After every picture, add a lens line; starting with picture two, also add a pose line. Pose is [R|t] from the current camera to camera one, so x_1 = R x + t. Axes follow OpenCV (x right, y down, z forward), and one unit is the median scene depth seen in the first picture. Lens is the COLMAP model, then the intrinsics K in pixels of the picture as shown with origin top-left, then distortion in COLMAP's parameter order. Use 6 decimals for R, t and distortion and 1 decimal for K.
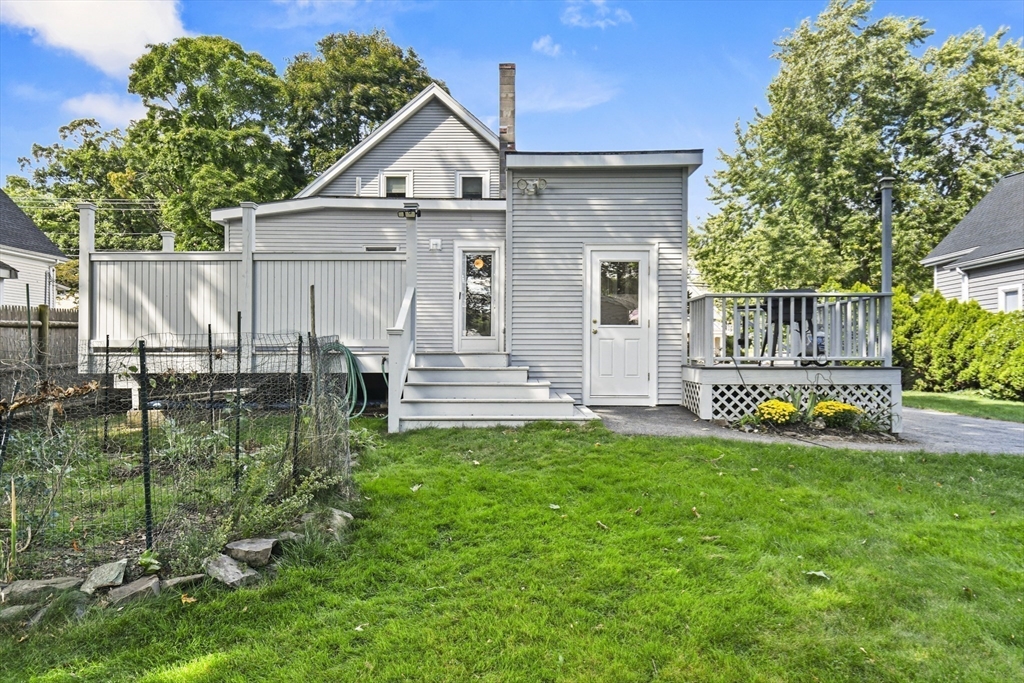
lens RADIAL K [[664.9, 0, 512.0], [0, 664.9, 341.5], [0, 0, 1]] dist [-0.037684, -0.000971]
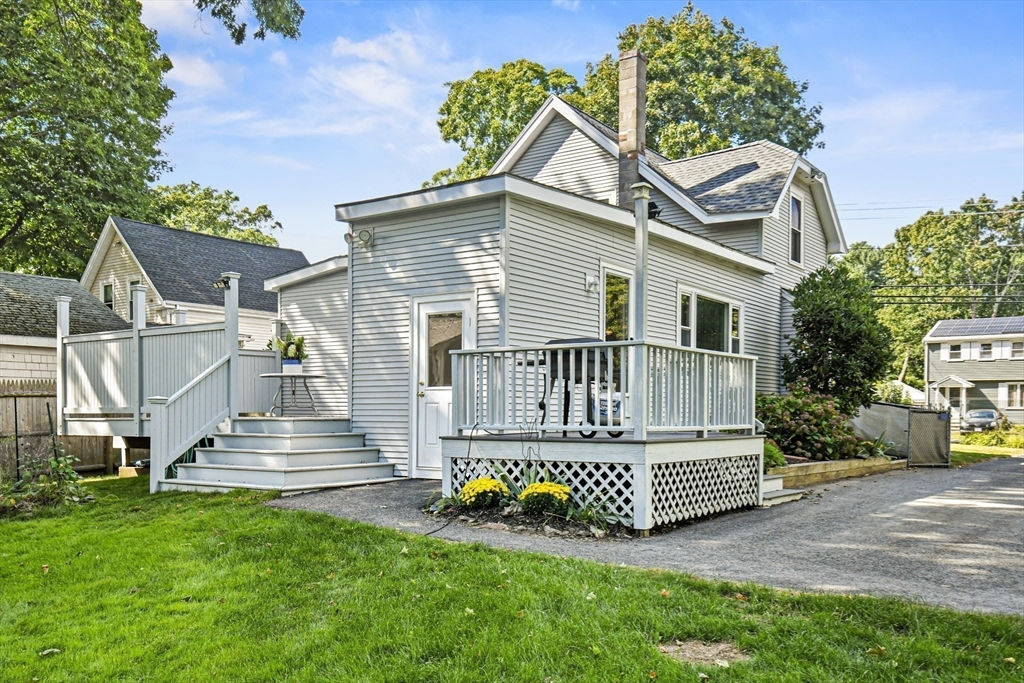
lens RADIAL K [[879.2, 0, 514.6], [0, 879.2, 389.8], [0, 0, 1]] dist [0.122832, 0.001500]
pose [[0.832494, -0.013795, -0.553862, 0.914615], [0.000787, 0.999718, -0.023718, 0.005399], [0.554034, 0.019309, 0.832270, 0.105156]]
